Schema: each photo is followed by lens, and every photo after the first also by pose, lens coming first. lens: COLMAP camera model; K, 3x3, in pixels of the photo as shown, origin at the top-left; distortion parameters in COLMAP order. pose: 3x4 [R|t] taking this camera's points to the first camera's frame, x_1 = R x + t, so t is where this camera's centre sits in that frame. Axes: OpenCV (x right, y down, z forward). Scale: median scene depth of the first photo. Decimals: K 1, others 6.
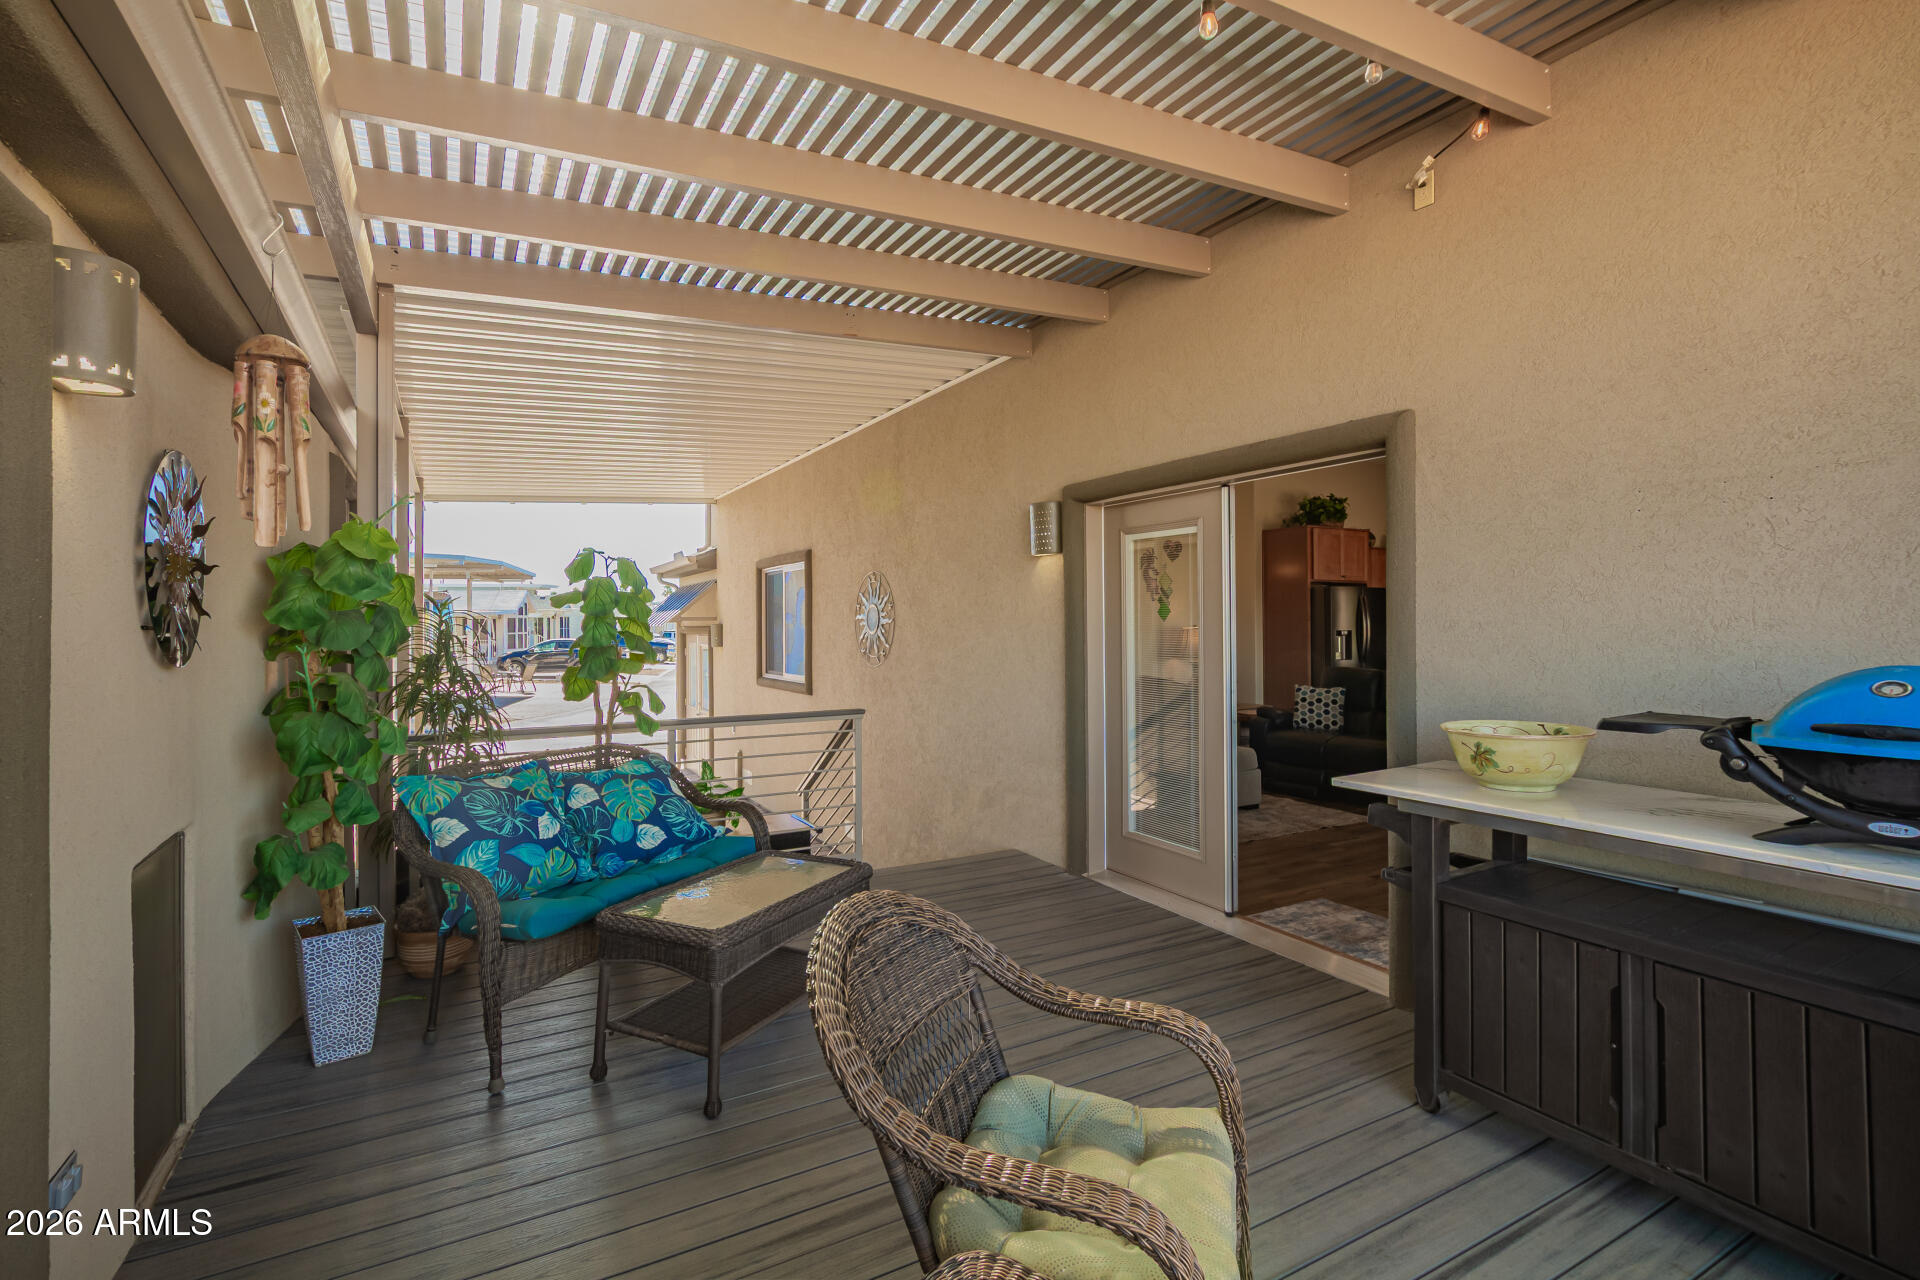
lens RADIAL K [[892.0, 0, 963.0], [0, 892.0, 619.2], [0, 0, 1]] dist [-0.012853, -0.000446]
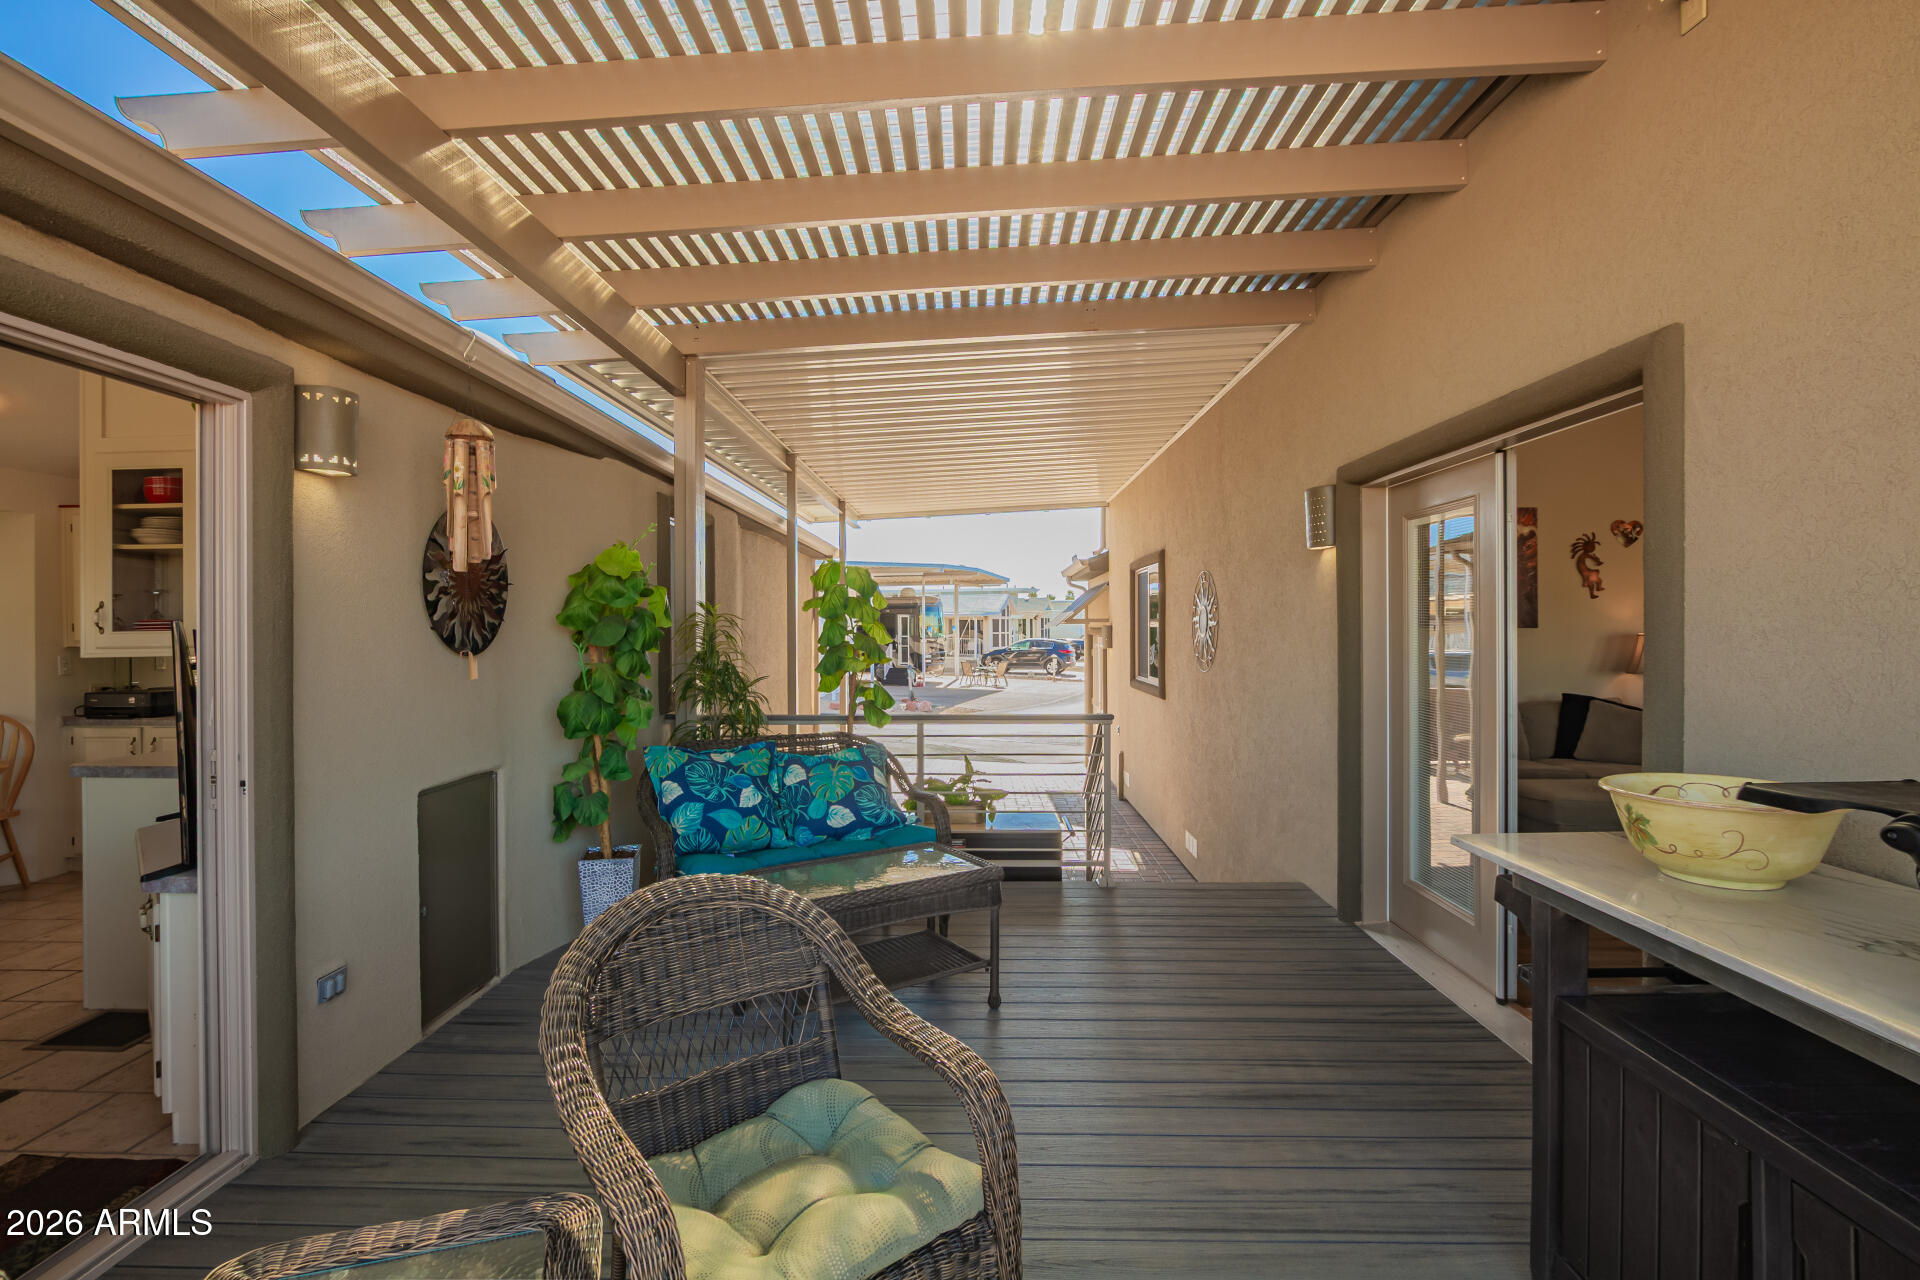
lens RADIAL K [[904.8, 0, 956.8], [0, 904.8, 627.6], [0, 0, 1]] dist [-0.022706, 0.000819]
pose [[0.858371, 0.004716, -0.513007, 0.292826], [-0.000388, 0.999963, 0.008544, -0.002382], [0.513029, -0.007135, 0.858342, 0.084697]]
